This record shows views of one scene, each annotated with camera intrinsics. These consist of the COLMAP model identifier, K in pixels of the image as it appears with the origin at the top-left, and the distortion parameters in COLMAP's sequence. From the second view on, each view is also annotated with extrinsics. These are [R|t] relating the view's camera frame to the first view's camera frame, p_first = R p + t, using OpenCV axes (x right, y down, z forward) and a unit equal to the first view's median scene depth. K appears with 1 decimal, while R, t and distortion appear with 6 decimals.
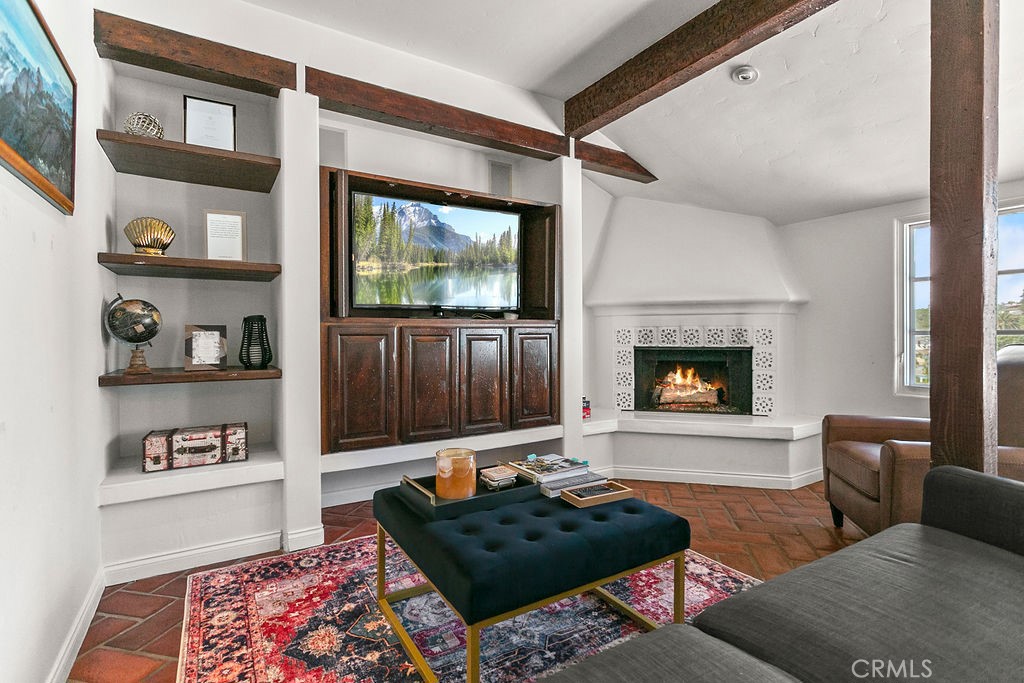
lens RADIAL K [[493.8, 0, 511.5], [0, 493.8, 334.9], [0, 0, 1]] dist [0.000434, 0.000298]
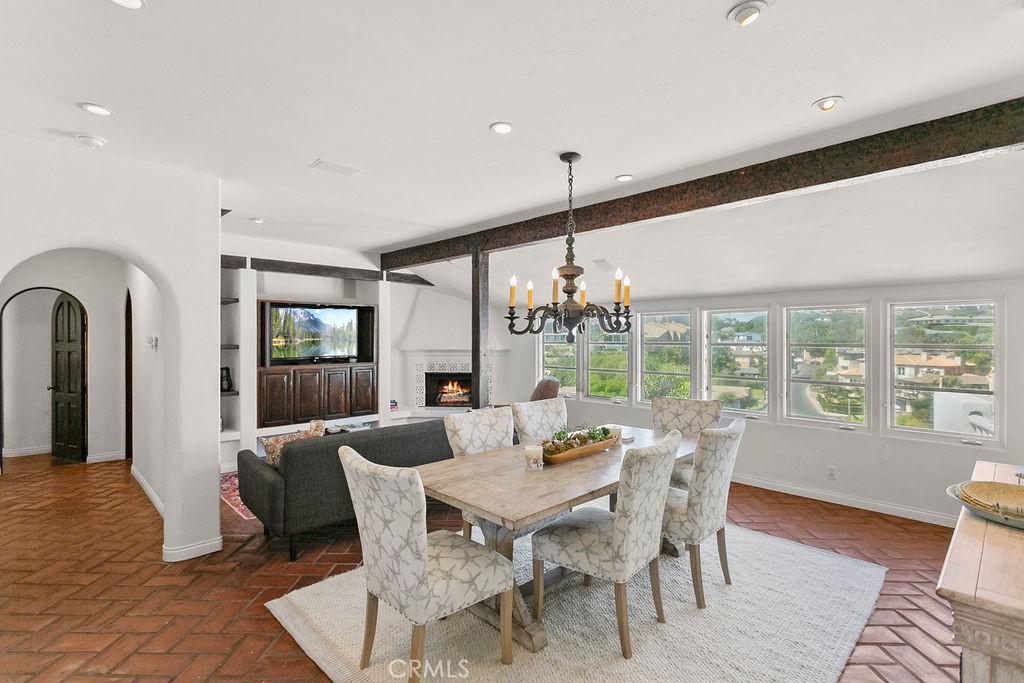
lens RADIAL K [[493.8, 0, 511.5], [0, 493.8, 334.9], [0, 0, 1]] dist [0.000434, 0.000298]
pose [[0.977370, 0.001202, 0.211534, 0.225973], [0.000302, 0.999975, -0.007079, -0.140047], [-0.211537, 0.006983, 0.977345, -1.204094]]
